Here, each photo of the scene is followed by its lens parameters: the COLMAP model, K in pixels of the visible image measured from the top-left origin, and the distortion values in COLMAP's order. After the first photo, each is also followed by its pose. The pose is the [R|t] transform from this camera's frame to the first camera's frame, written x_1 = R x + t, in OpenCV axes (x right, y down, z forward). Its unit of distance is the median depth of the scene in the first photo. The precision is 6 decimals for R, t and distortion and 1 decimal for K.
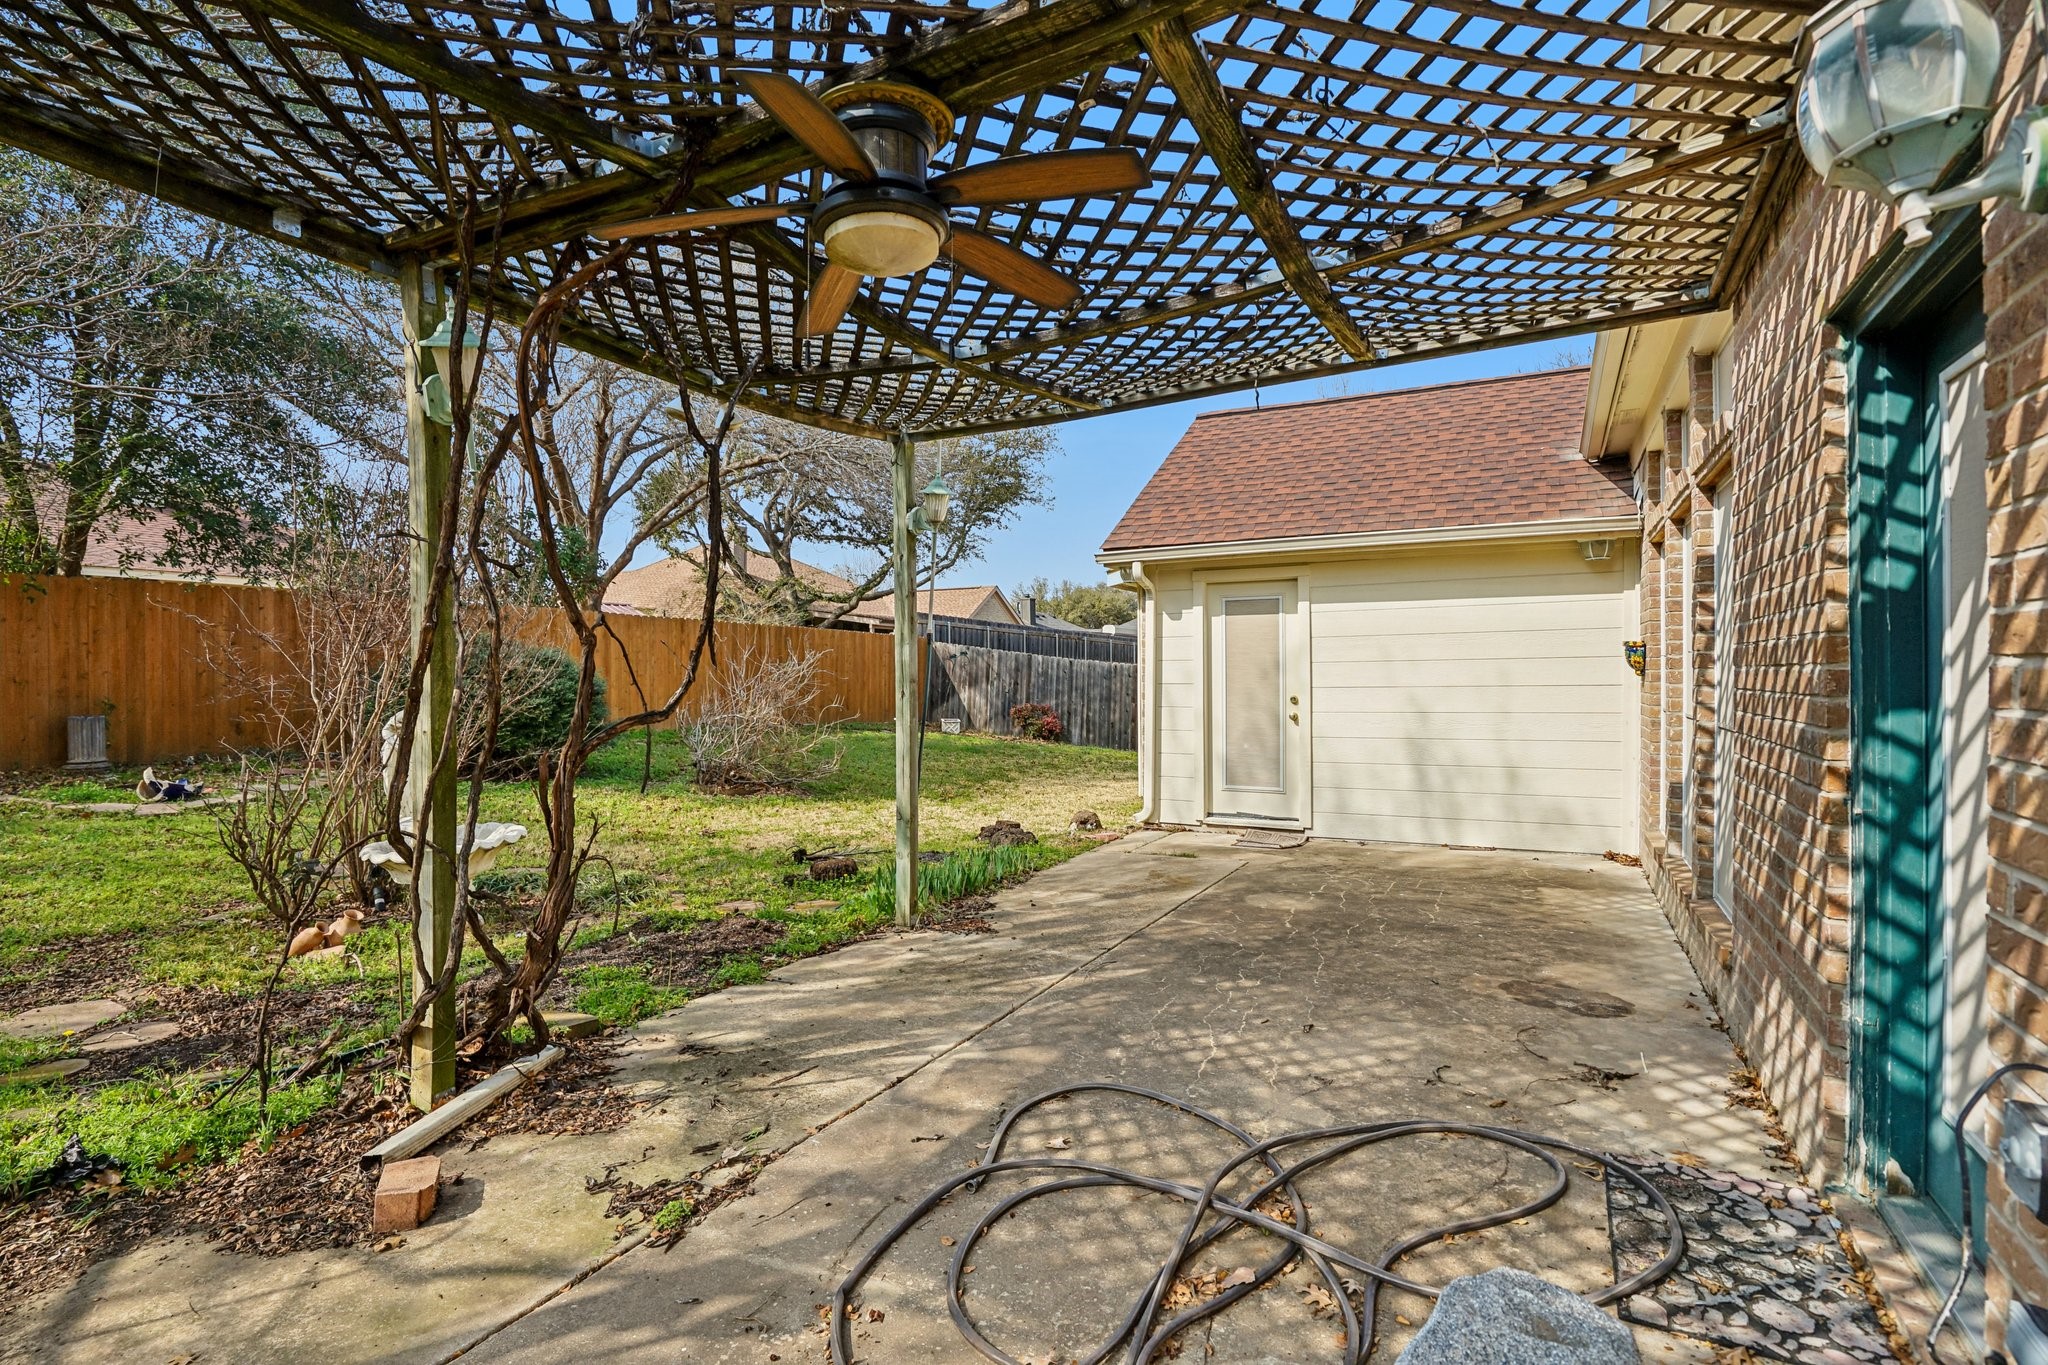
lens RADIAL K [[958.6, 0, 1025.5], [0, 958.6, 676.2], [0, 0, 1]] dist [-0.047097, 0.015259]
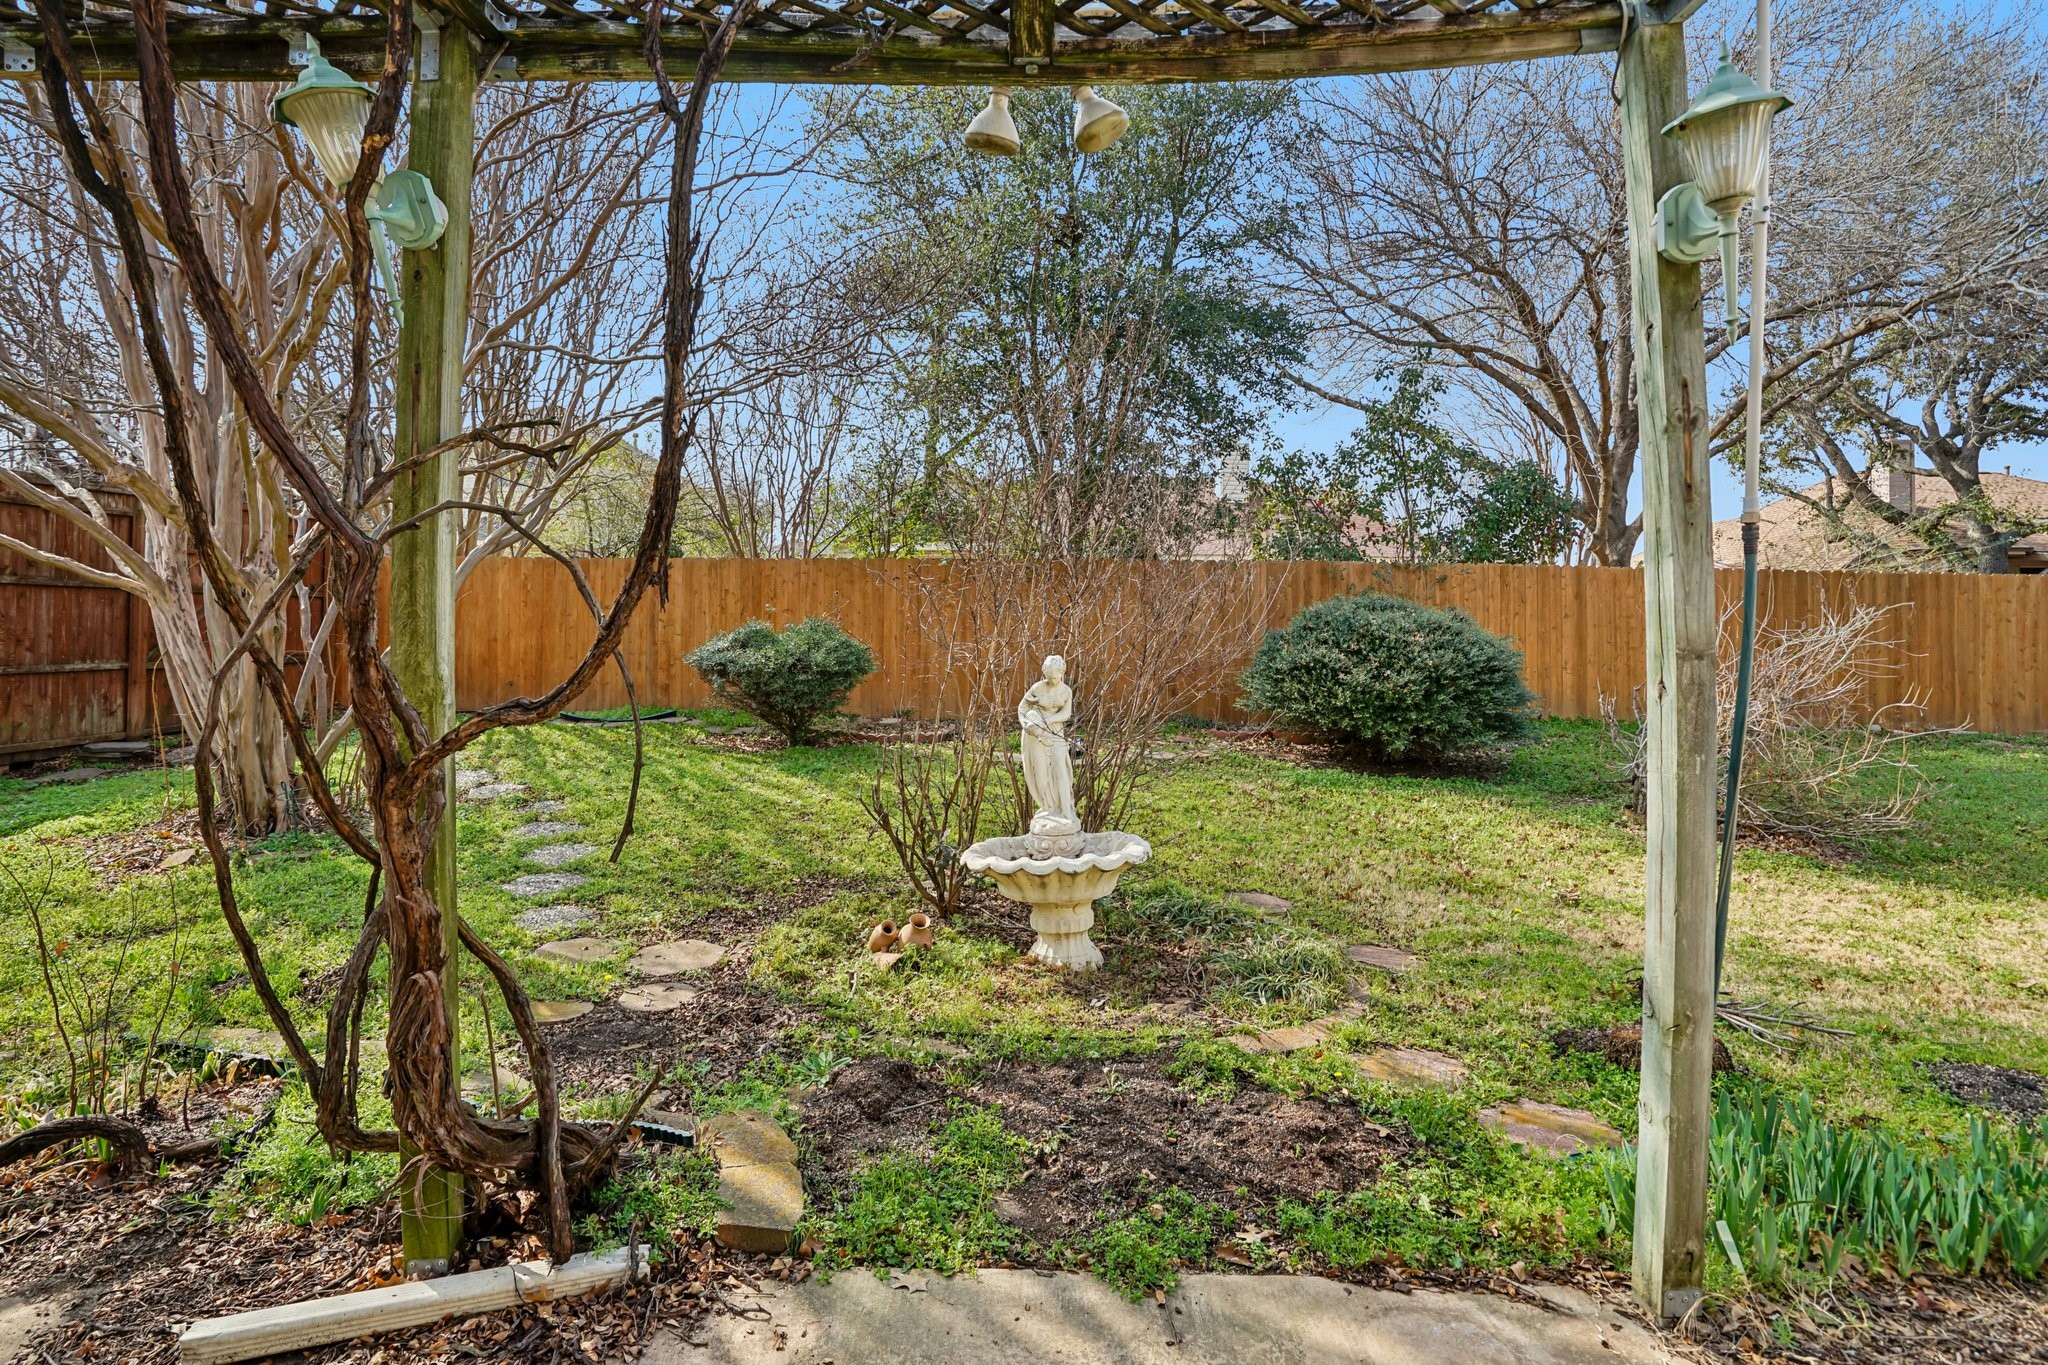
lens RADIAL K [[958.6, 0, 1033.1], [0, 958.6, 635.7], [0, 0, 1]] dist [-0.047097, 0.015259]
pose [[0.456362, -0.004458, -0.889783, 0.088746], [-0.010215, 0.999895, -0.010249, 0.004025], [0.889736, 0.013767, 0.456269, 0.609876]]
